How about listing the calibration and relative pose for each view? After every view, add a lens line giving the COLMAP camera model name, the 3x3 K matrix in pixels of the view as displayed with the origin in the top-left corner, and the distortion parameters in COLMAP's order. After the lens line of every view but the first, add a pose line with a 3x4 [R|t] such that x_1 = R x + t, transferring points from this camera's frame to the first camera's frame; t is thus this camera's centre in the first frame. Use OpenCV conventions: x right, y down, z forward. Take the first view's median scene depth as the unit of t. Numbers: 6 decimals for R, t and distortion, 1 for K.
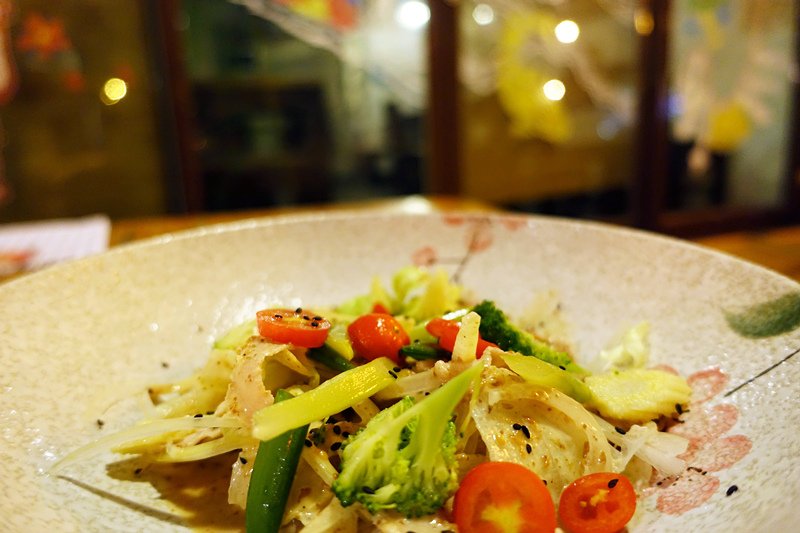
lens RADIAL K [[544.1, 0, 397.2], [0, 544.1, 253.6], [0, 0, 1]] dist [0.012401, 0.000201]
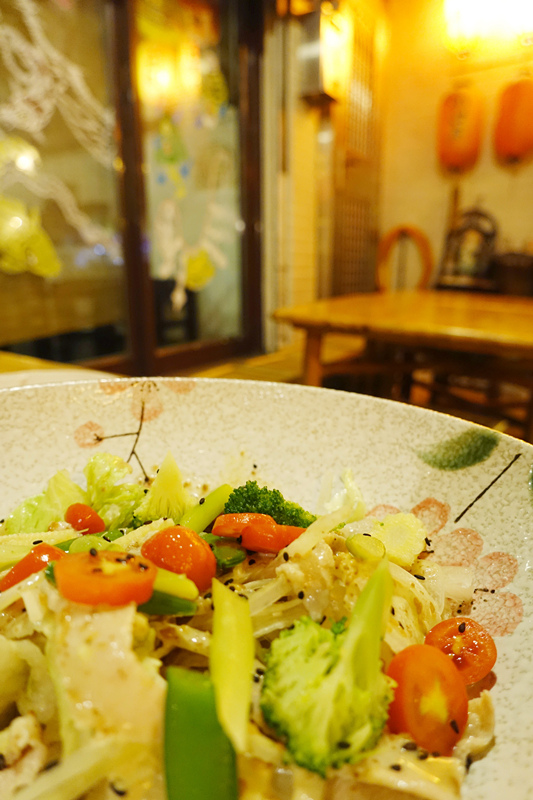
lens RADIAL K [[544.1, 0, 264.8], [0, 544.1, 399.3], [0, 0, 1]] dist [0.012401, 0.000201]
pose [[0.772954, -0.111504, 0.624588, -0.476517], [0.098129, 0.993600, 0.055944, -0.127470], [-0.626828, 0.018048, 0.778948, 0.302429]]
